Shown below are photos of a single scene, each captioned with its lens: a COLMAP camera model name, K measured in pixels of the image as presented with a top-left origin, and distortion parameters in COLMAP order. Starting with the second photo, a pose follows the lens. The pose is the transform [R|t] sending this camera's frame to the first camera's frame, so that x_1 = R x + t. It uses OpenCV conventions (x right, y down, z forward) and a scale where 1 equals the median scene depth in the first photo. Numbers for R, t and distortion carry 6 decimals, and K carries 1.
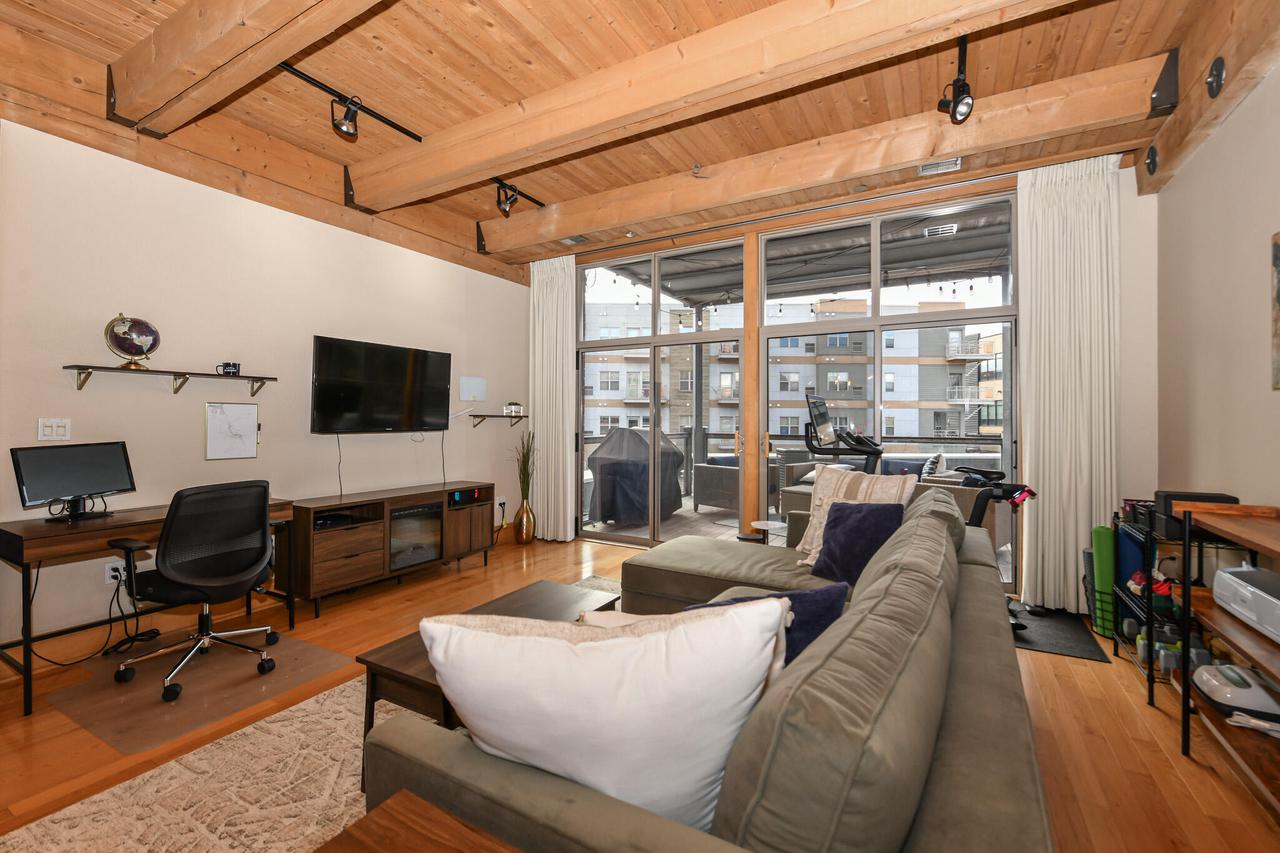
lens RADIAL K [[510.2, 0, 684.7], [0, 510.2, 415.8], [0, 0, 1]] dist [-0.001950, -0.000641]
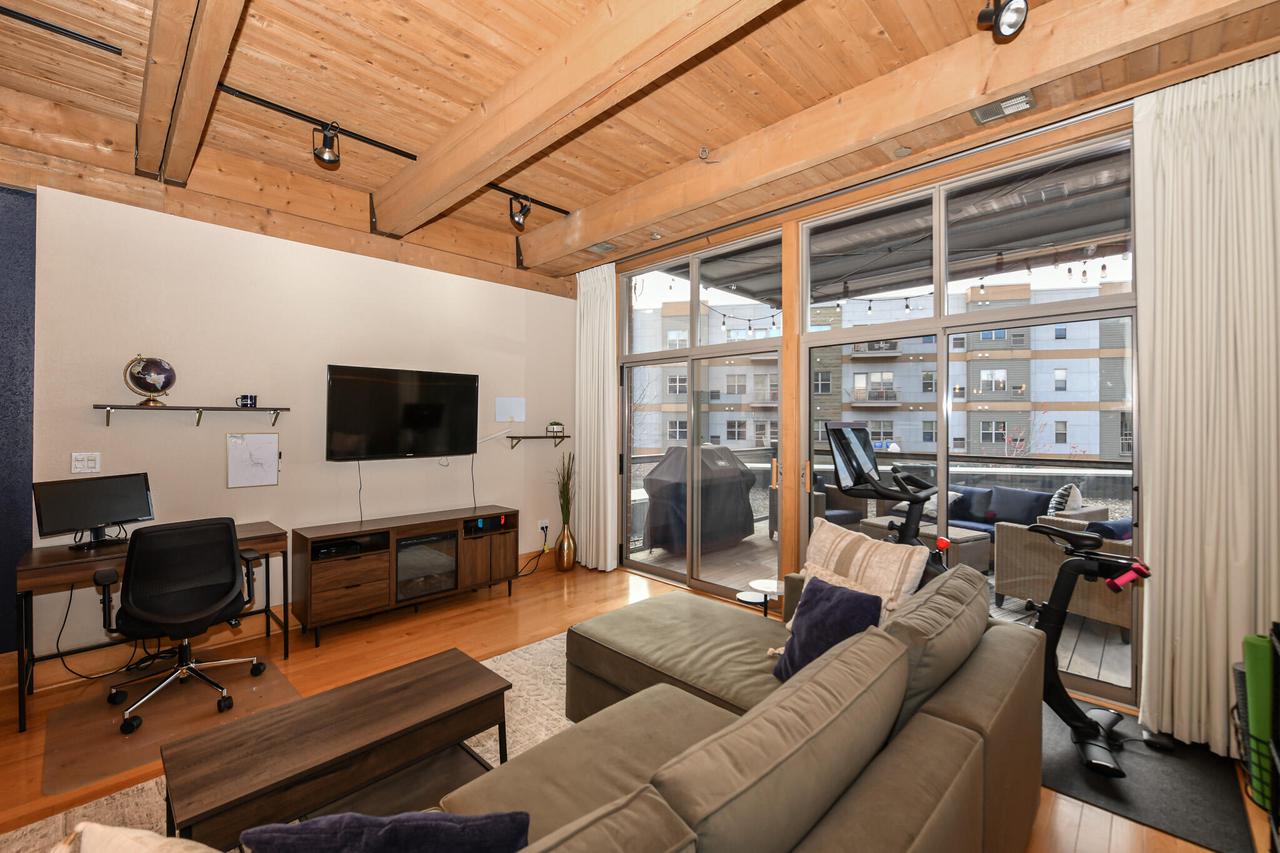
lens RADIAL K [[522.7, 0, 699.4], [0, 522.7, 421.1], [0, 0, 1]] dist [-0.005363, -0.000098]
pose [[0.971551, -0.003027, -0.236811, 0.199380], [0.004426, 0.999976, 0.005377, -0.040289], [0.236789, -0.006272, 0.971541, 0.140130]]
